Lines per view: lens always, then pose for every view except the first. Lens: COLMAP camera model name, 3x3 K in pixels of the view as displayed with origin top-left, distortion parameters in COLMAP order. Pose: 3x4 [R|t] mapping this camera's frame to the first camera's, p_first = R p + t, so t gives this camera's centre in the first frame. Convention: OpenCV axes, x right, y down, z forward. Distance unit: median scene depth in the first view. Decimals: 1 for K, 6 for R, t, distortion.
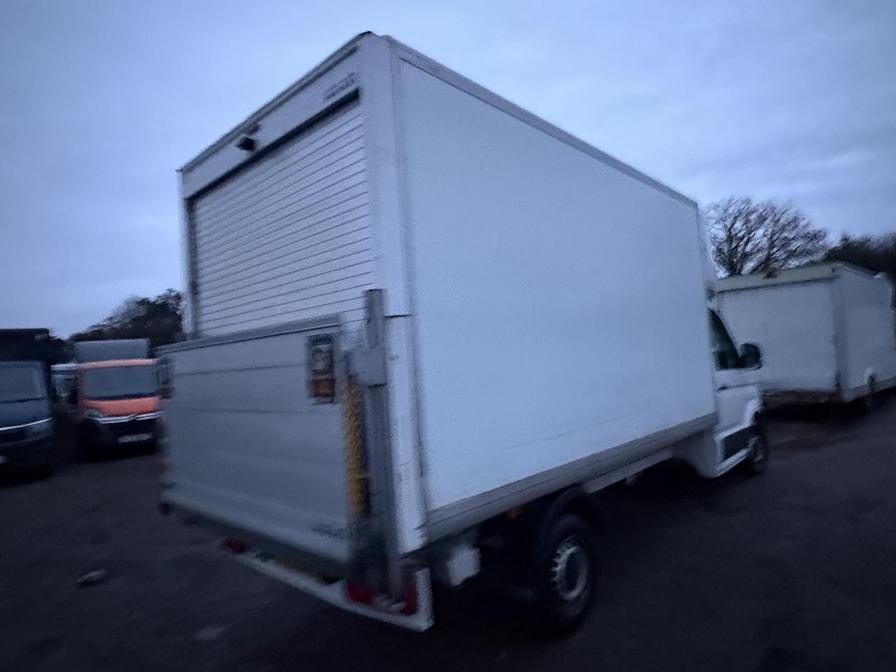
lens RADIAL K [[535.1, 0, 449.4], [0, 535.1, 333.4], [0, 0, 1]] dist [-0.007870, 0.009574]
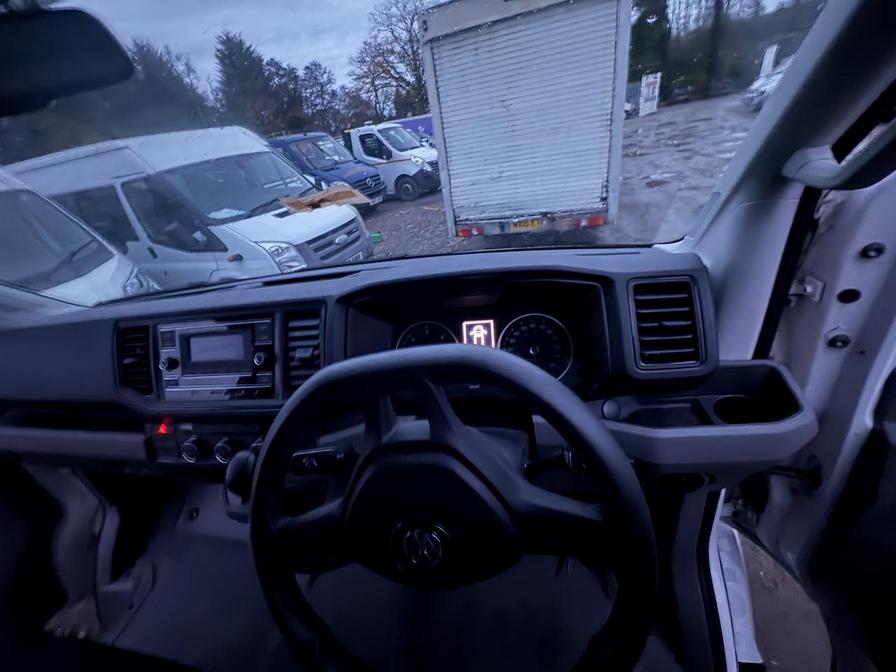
lens RADIAL K [[355.3, 0, 448.1], [0, 355.3, 338.1], [0, 0, 1]] dist [-0.001745, -0.000035]
pose [[0.845652, -0.332893, 0.417199, 0.665067], [0.091378, 0.860418, 0.501328, 0.011237], [-0.525855, -0.385827, 0.758034, 1.489838]]
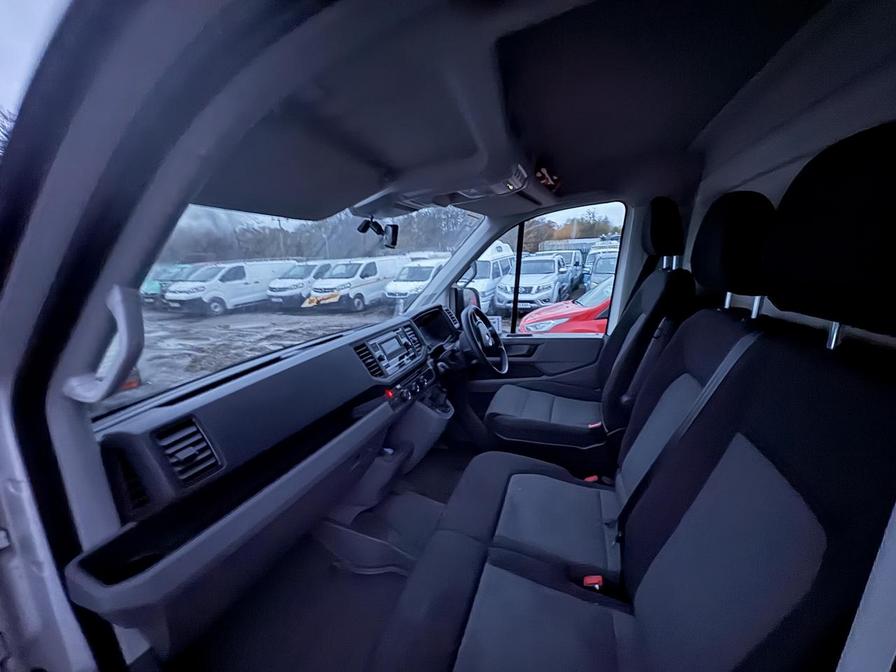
lens RADIAL K [[355.3, 0, 450.3], [0, 355.3, 334.1], [0, 0, 1]] dist [-0.001745, -0.000035]
pose [[-0.394198, -0.104767, 0.913034, 0.335631], [0.023505, 0.992007, 0.123977, 0.030649], [-0.918725, 0.070333, -0.388585, 1.722388]]
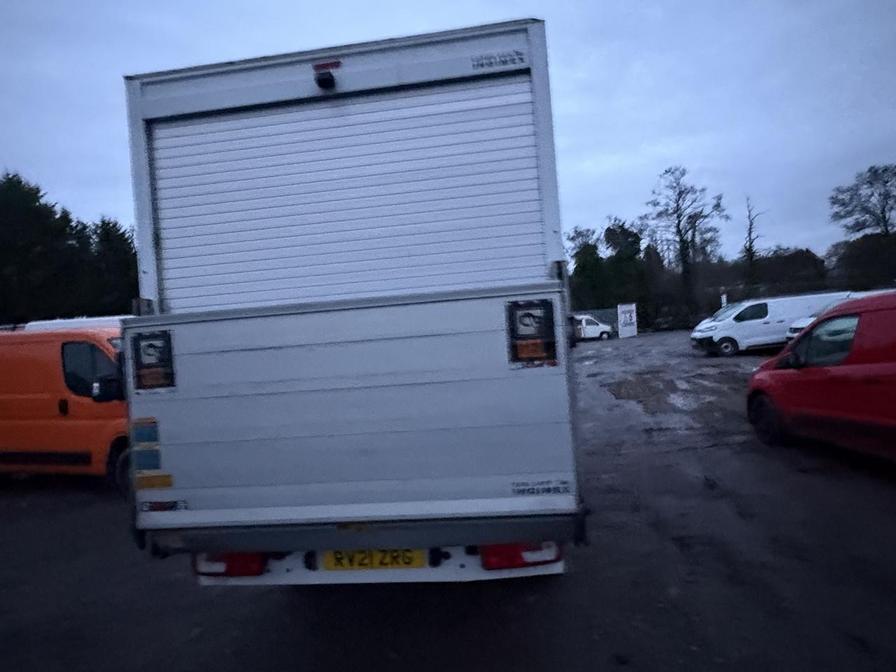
lens RADIAL K [[535.1, 0, 448.9], [0, 535.1, 333.0], [0, 0, 1]] dist [-0.007870, 0.009574]
pose [[0.809173, 0.006865, 0.587531, -0.509425], [-0.007872, 0.999969, -0.000843, 0.035228], [-0.587518, -0.003942, 0.809201, 0.134390]]
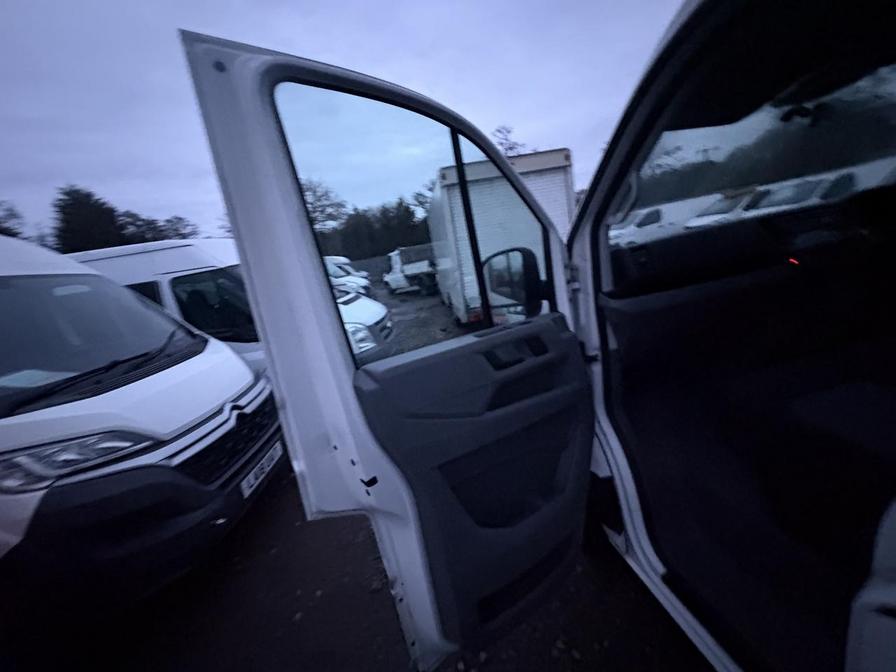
lens RADIAL K [[355.3, 0, 447.9], [0, 355.3, 337.5], [0, 0, 1]] dist [-0.001745, -0.000035]
pose [[0.590857, -0.218882, 0.776517, 0.142389], [0.097081, 0.974789, 0.200901, 0.083607], [-0.800914, -0.043319, 0.597210, 1.715711]]
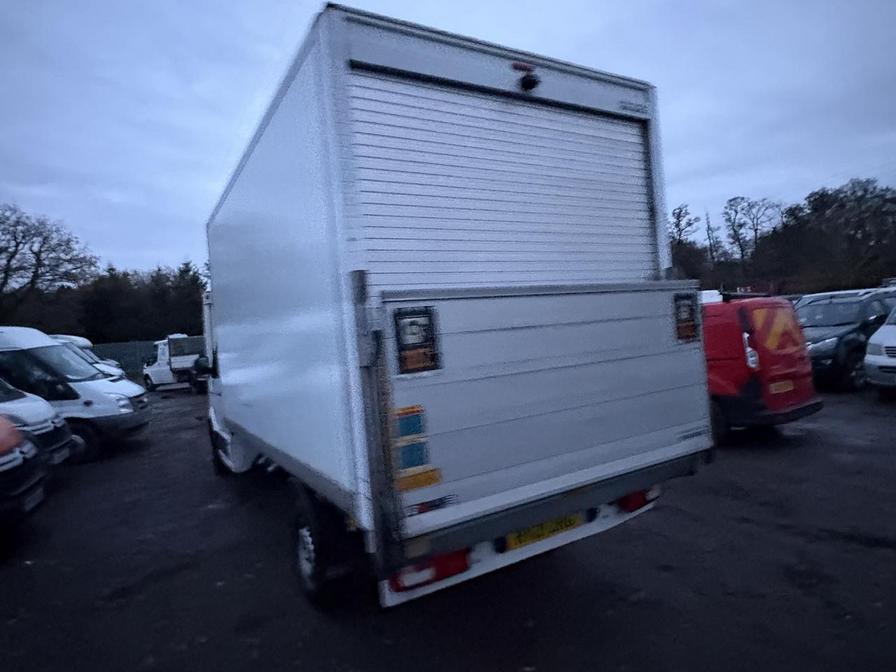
lens RADIAL K [[535.1, 0, 446.6], [0, 535.1, 336.0], [0, 0, 1]] dist [-0.007870, 0.009574]
pose [[0.290684, 0.036799, 0.956111, -0.914243], [0.010117, 0.999086, -0.041529, 0.085669], [-0.956766, 0.021745, 0.290046, 0.627528]]
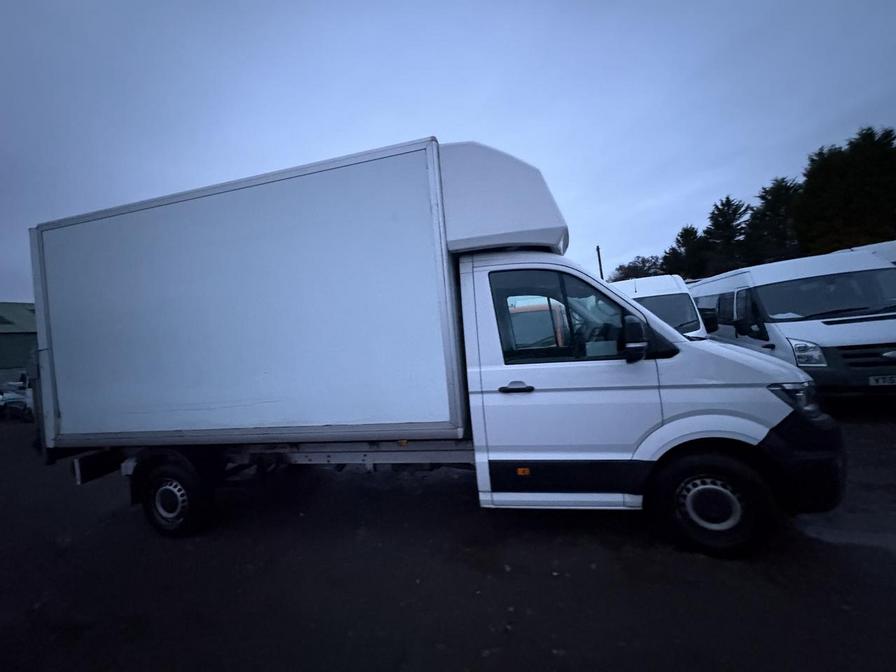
lens RADIAL K [[355.3, 0, 450.2], [0, 355.3, 333.9], [0, 0, 1]] dist [-0.001745, -0.000035]
pose [[0.500720, 0.011996, -0.865526, 1.169237], [0.106100, 0.991514, 0.075123, -0.014217], [0.859082, -0.129448, 0.495197, 0.970088]]
